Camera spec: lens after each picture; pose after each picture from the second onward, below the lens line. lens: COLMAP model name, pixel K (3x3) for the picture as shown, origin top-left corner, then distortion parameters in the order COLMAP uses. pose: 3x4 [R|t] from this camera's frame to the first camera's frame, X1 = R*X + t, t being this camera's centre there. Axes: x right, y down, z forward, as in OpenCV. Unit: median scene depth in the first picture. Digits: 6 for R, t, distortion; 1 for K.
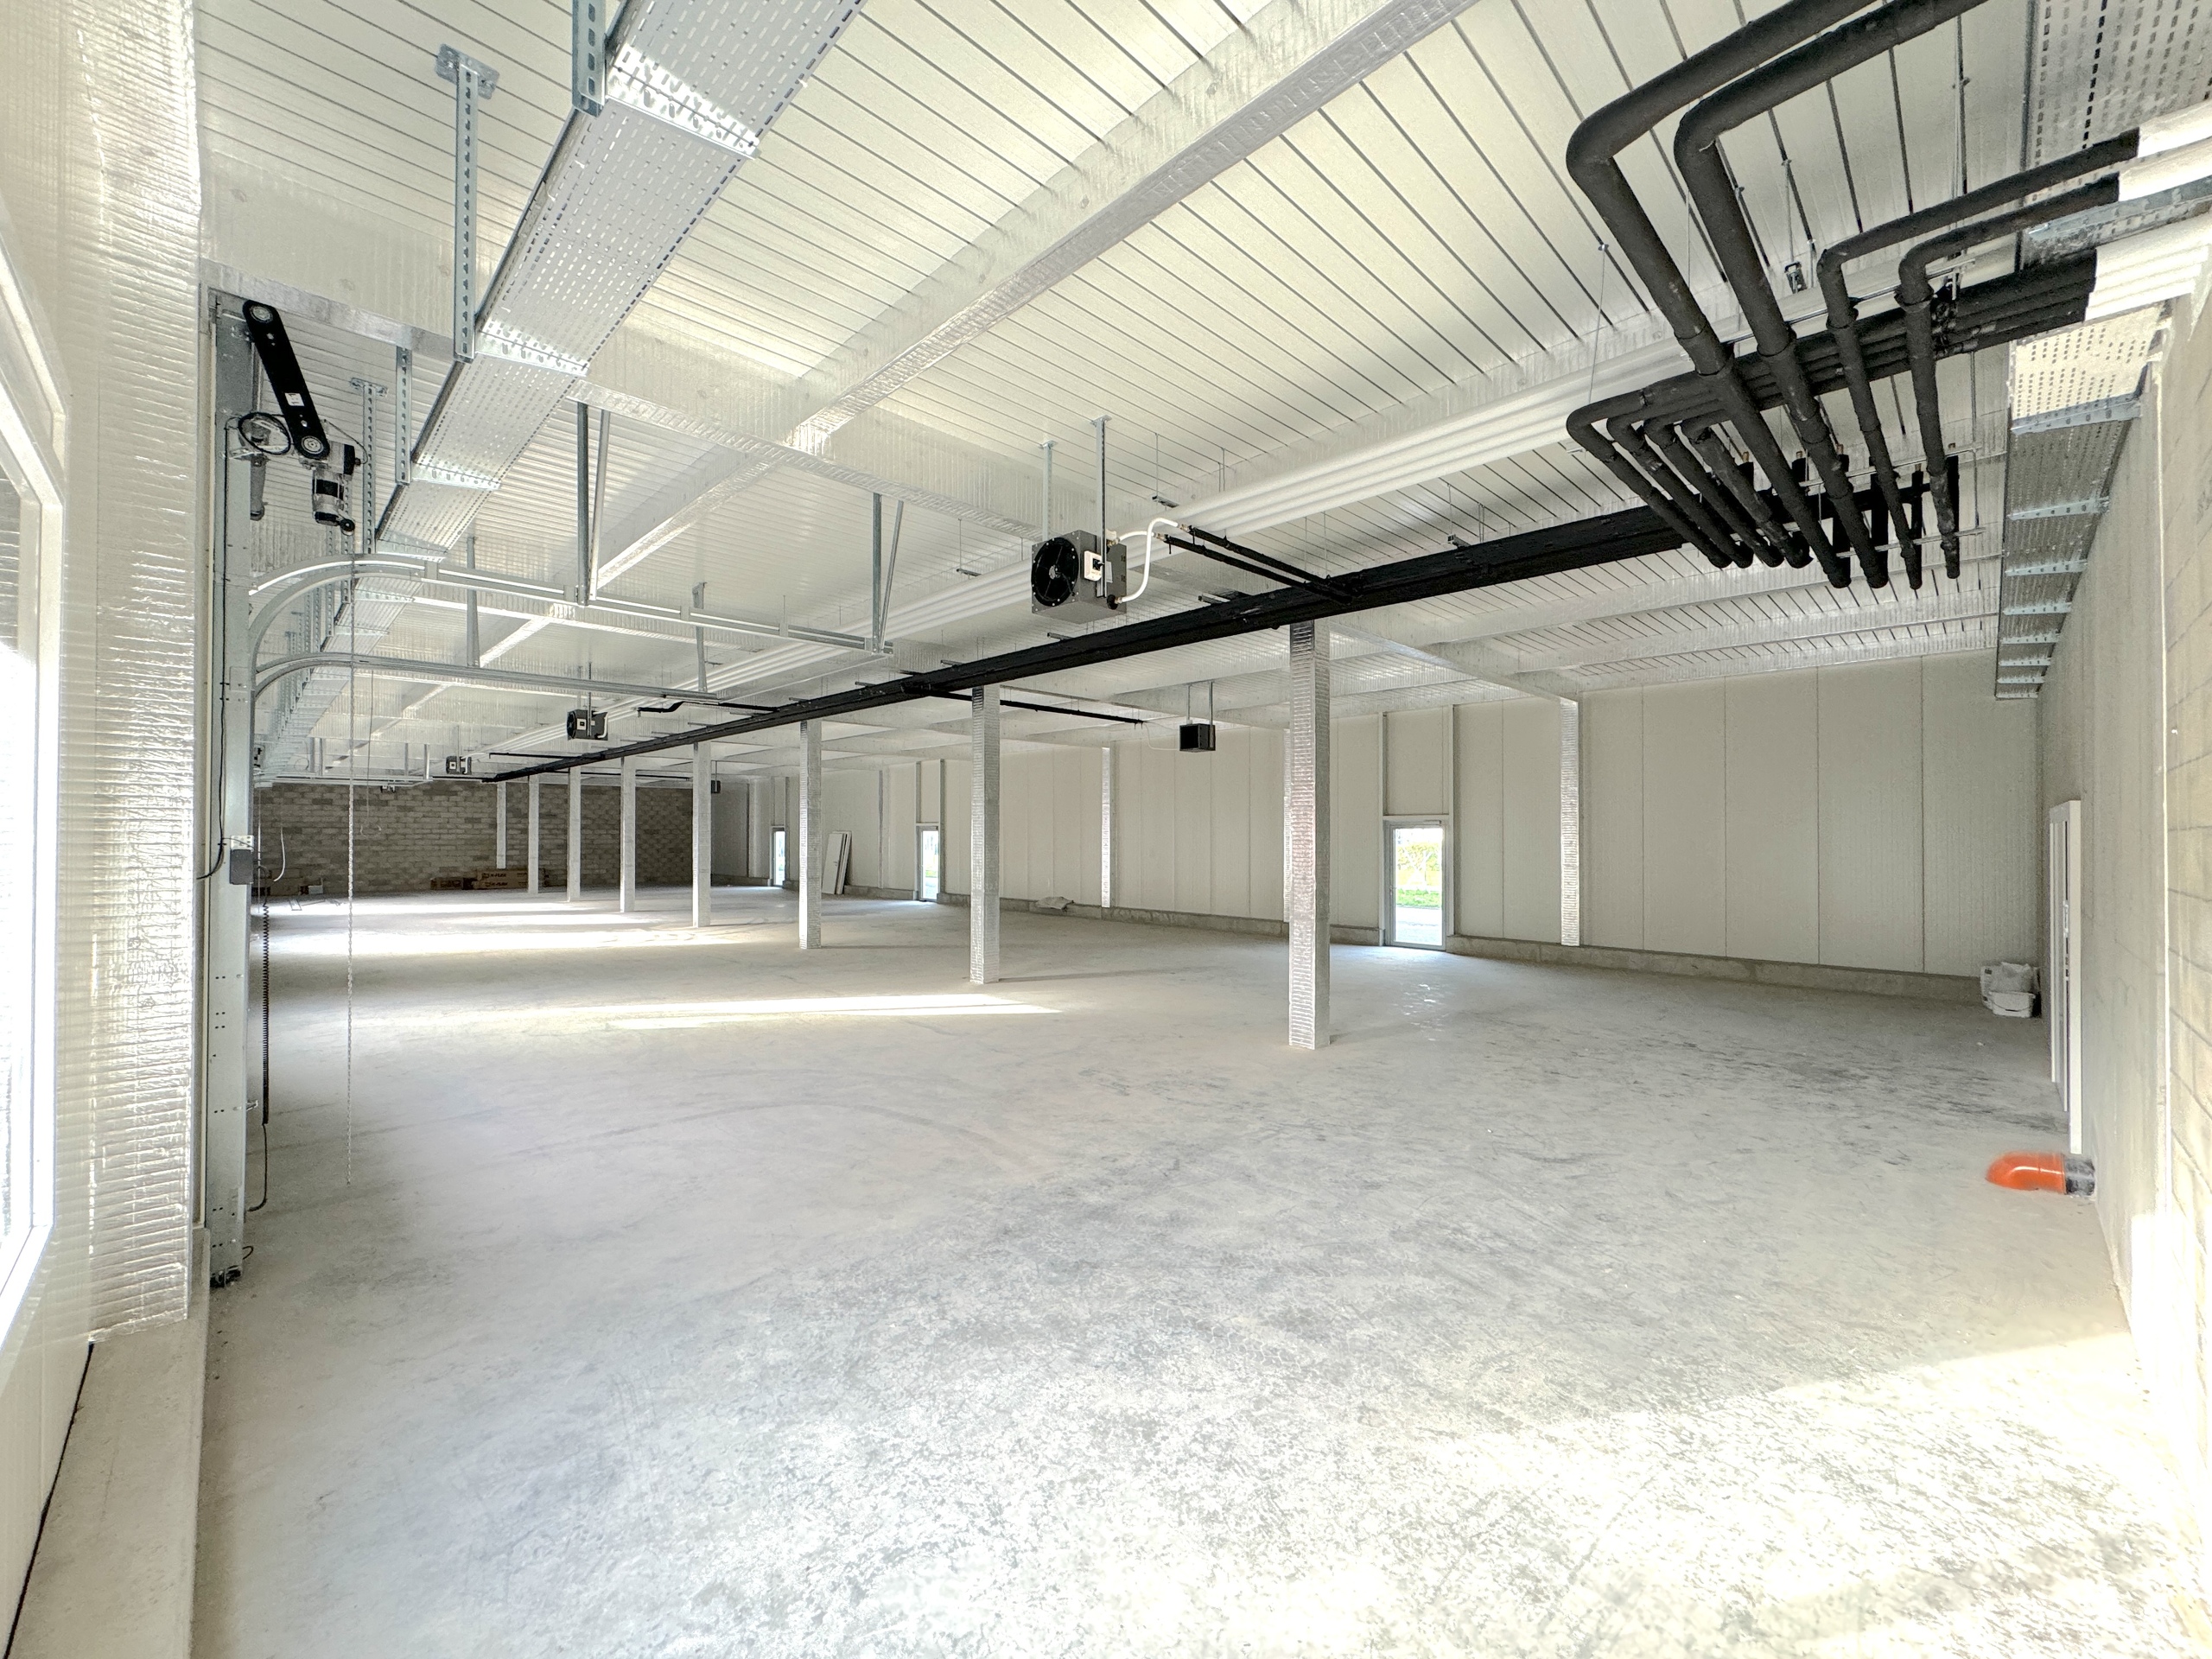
lens RADIAL K [[882.2, 0, 1113.2], [0, 882.2, 827.9], [0, 0, 1]] dist [0.000423, -0.005628]
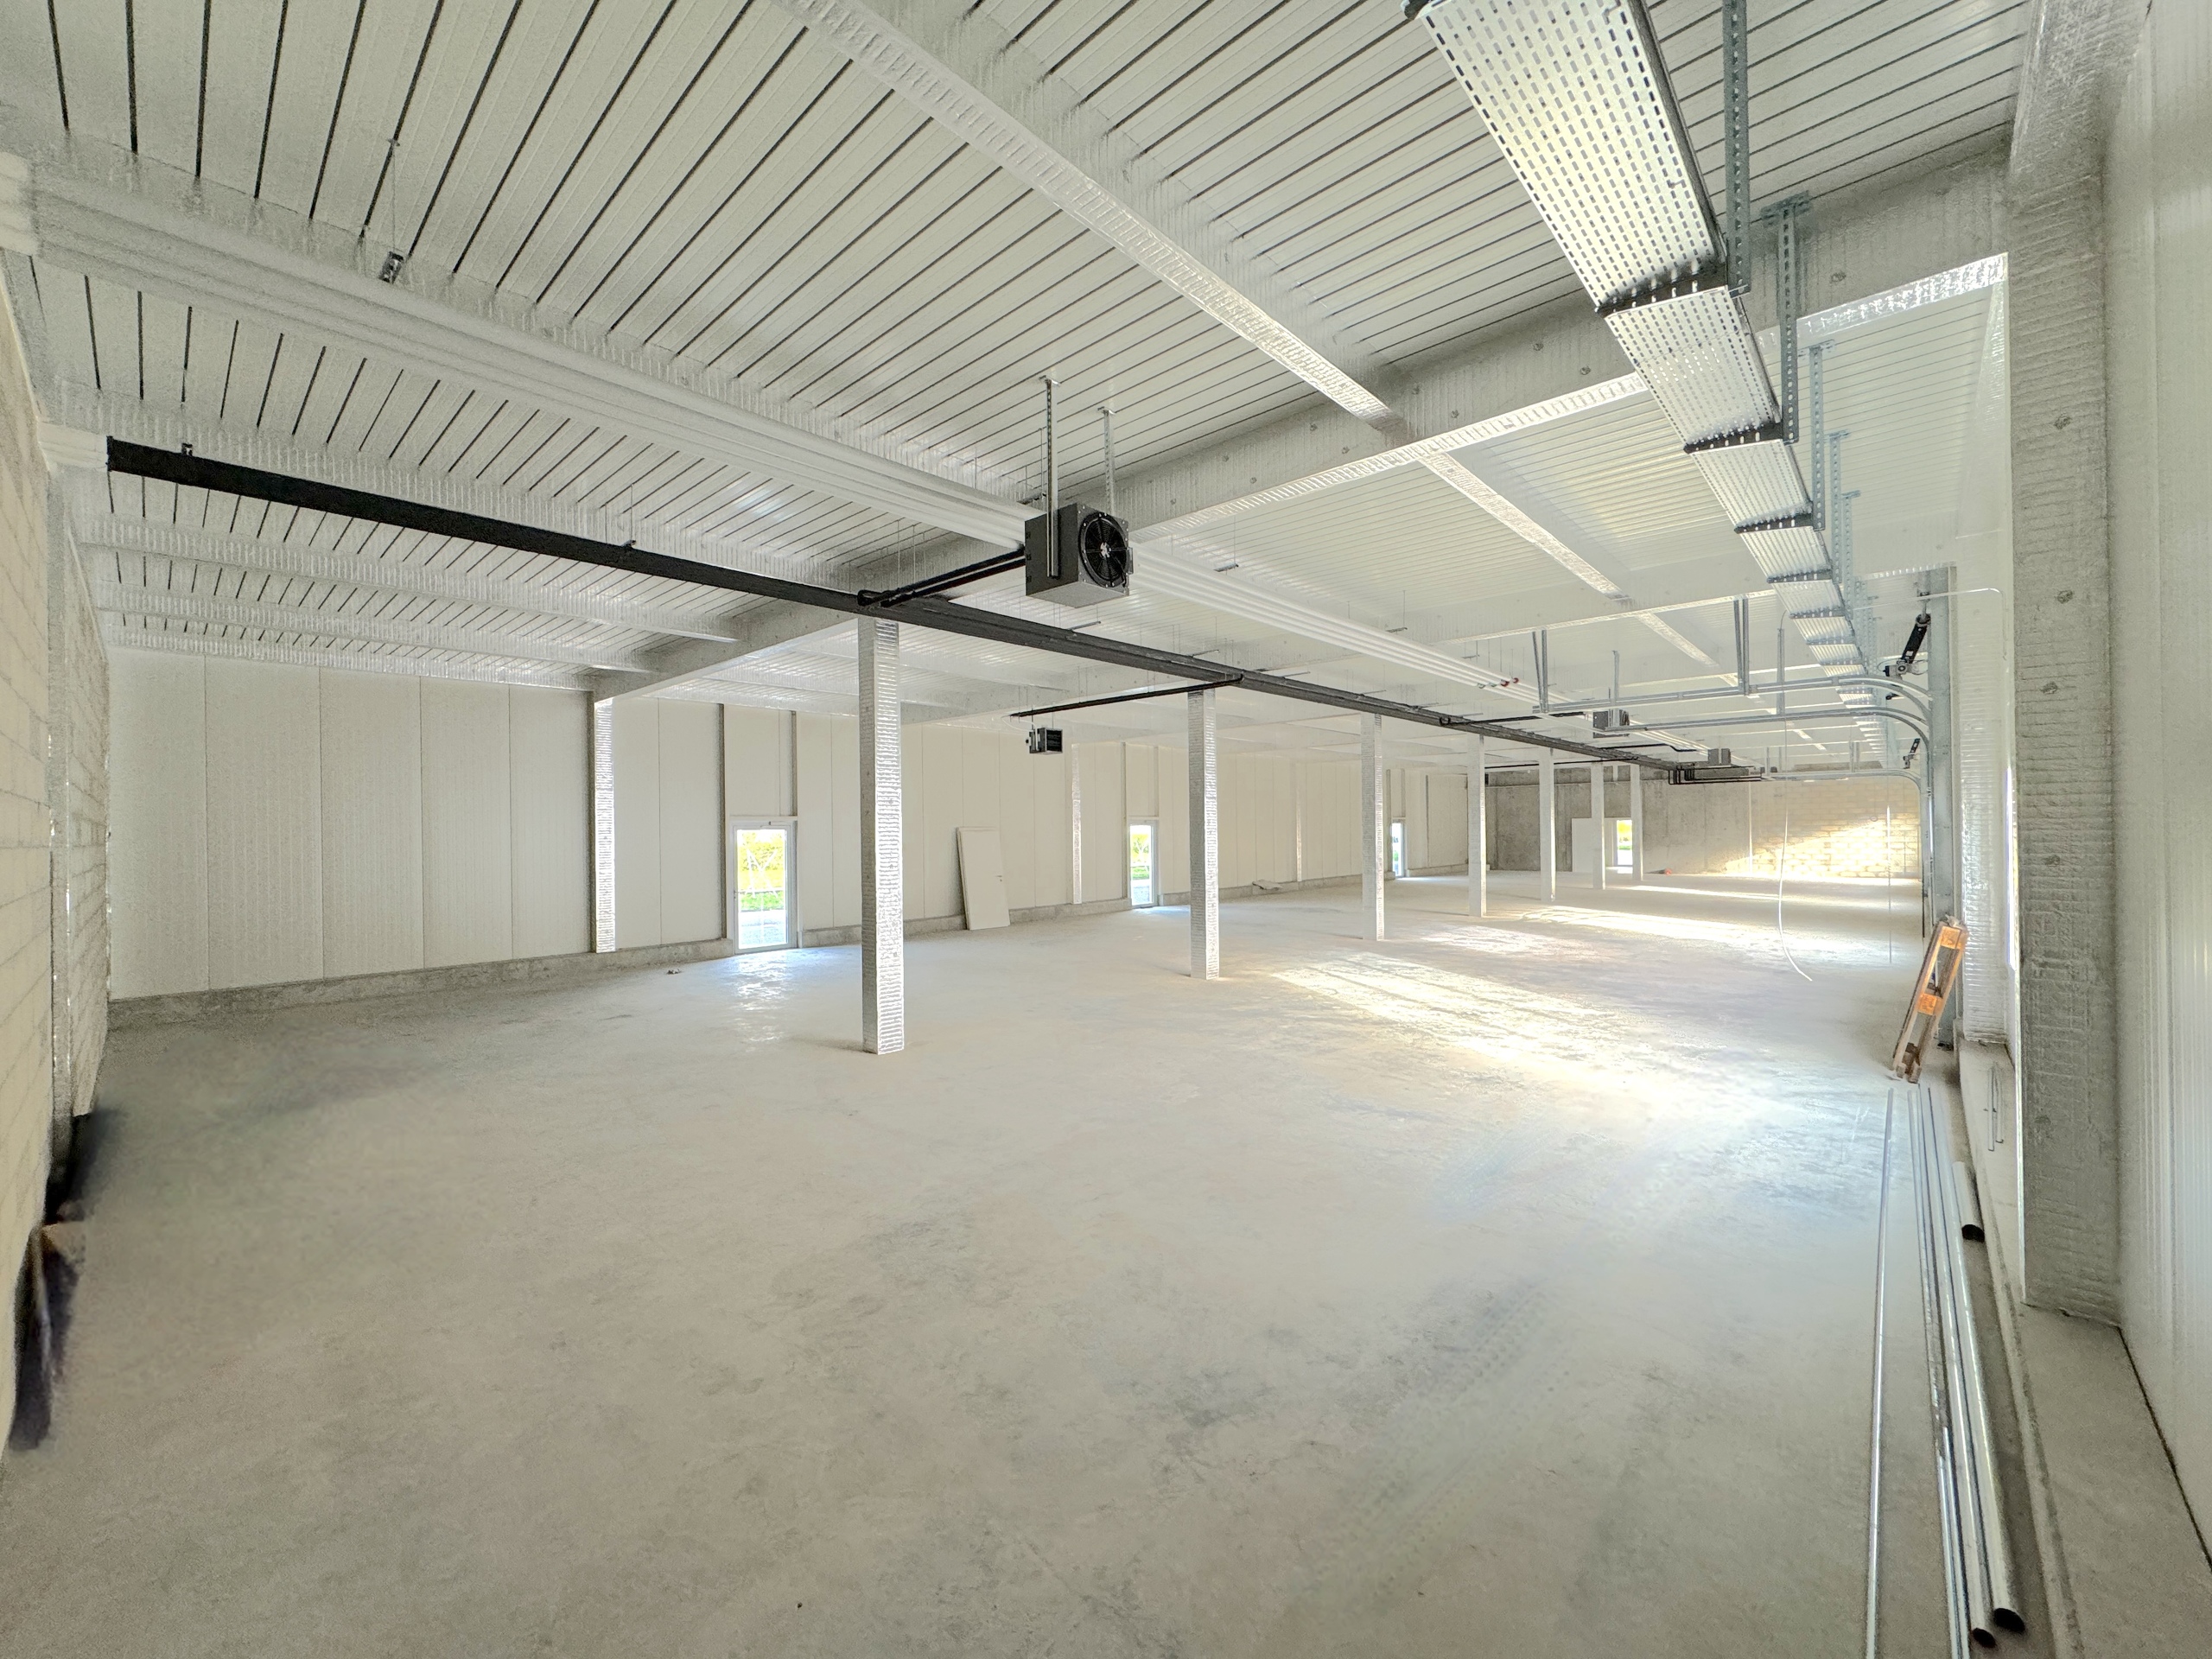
lens RADIAL K [[882.2, 0, 1113.2], [0, 882.2, 827.9], [0, 0, 1]] dist [0.000423, -0.005628]
pose [[-0.039083, 0.003674, 0.999229, -1.003995], [0.005893, 0.999977, -0.003446, 0.009193], [-0.999219, 0.005754, -0.039104, 1.002556]]
